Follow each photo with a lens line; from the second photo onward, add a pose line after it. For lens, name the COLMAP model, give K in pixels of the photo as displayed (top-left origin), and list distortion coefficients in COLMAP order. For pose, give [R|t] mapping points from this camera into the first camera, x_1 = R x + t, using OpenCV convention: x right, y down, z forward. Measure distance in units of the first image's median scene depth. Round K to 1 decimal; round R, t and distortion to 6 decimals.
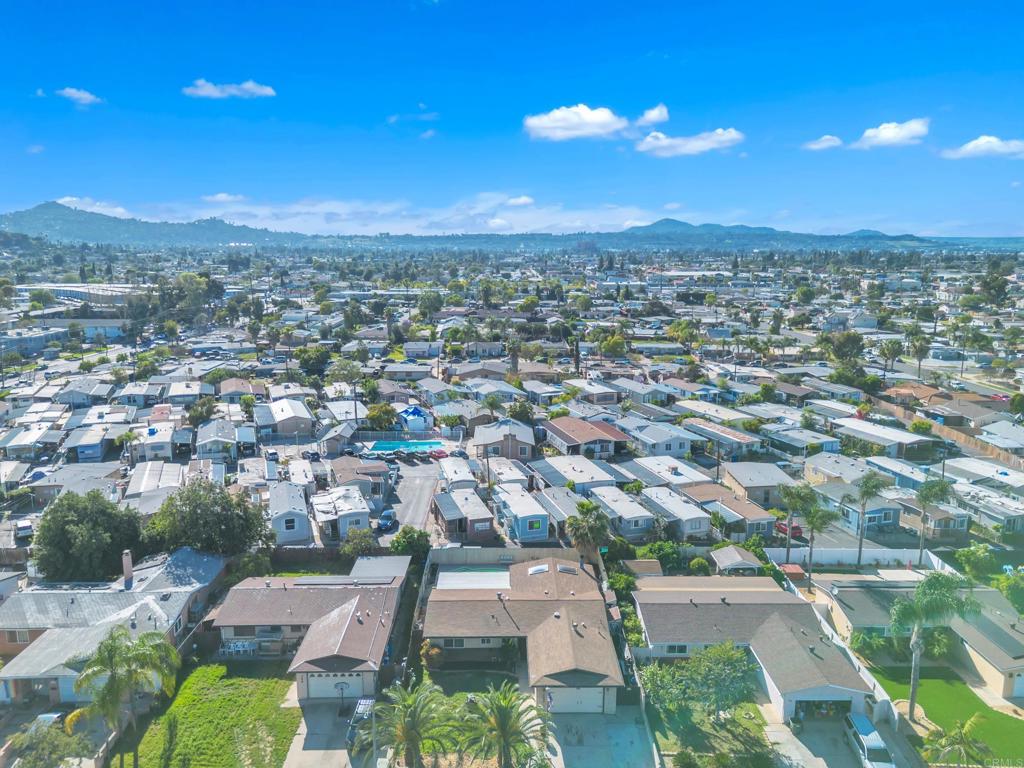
lens RADIAL K [[744.6, 0, 519.4], [0, 744.6, 383.4], [0, 0, 1]] dist [0.090506, -0.113478]
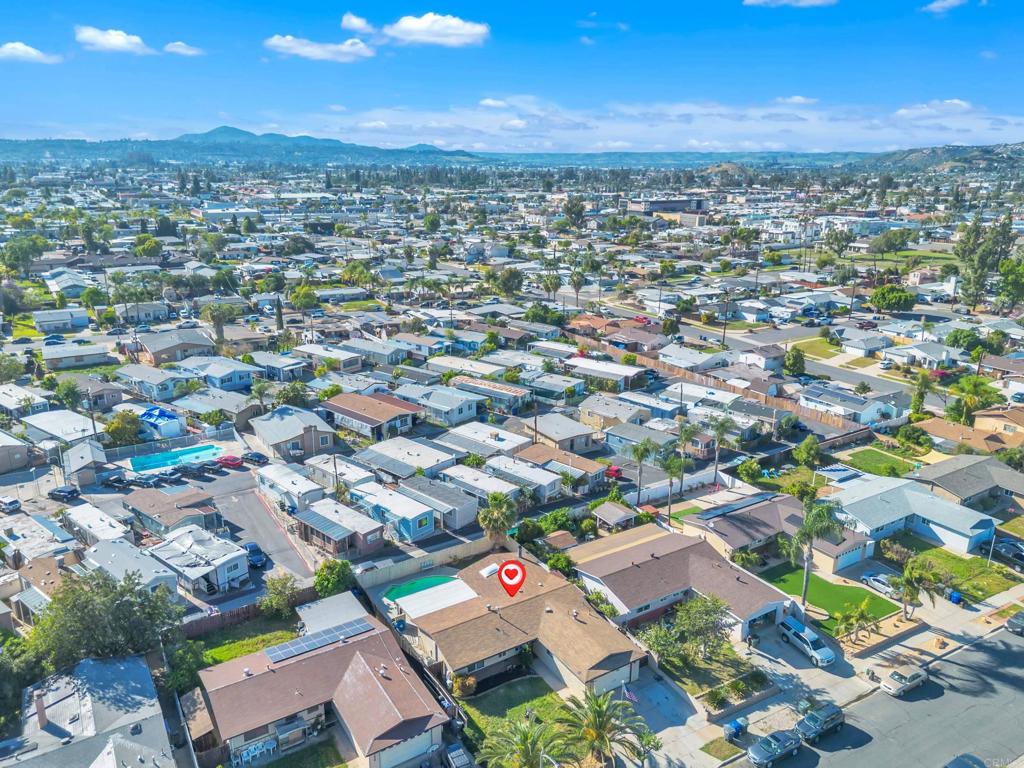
lens RADIAL K [[744.6, 0, 519.4], [0, 744.6, 383.4], [0, 0, 1]] dist [0.090506, -0.113478]
pose [[0.849884, -0.146803, 0.506108, -0.304964], [0.088575, 0.986545, 0.137419, -0.107726], [-0.519472, -0.071962, 0.851452, 0.067383]]
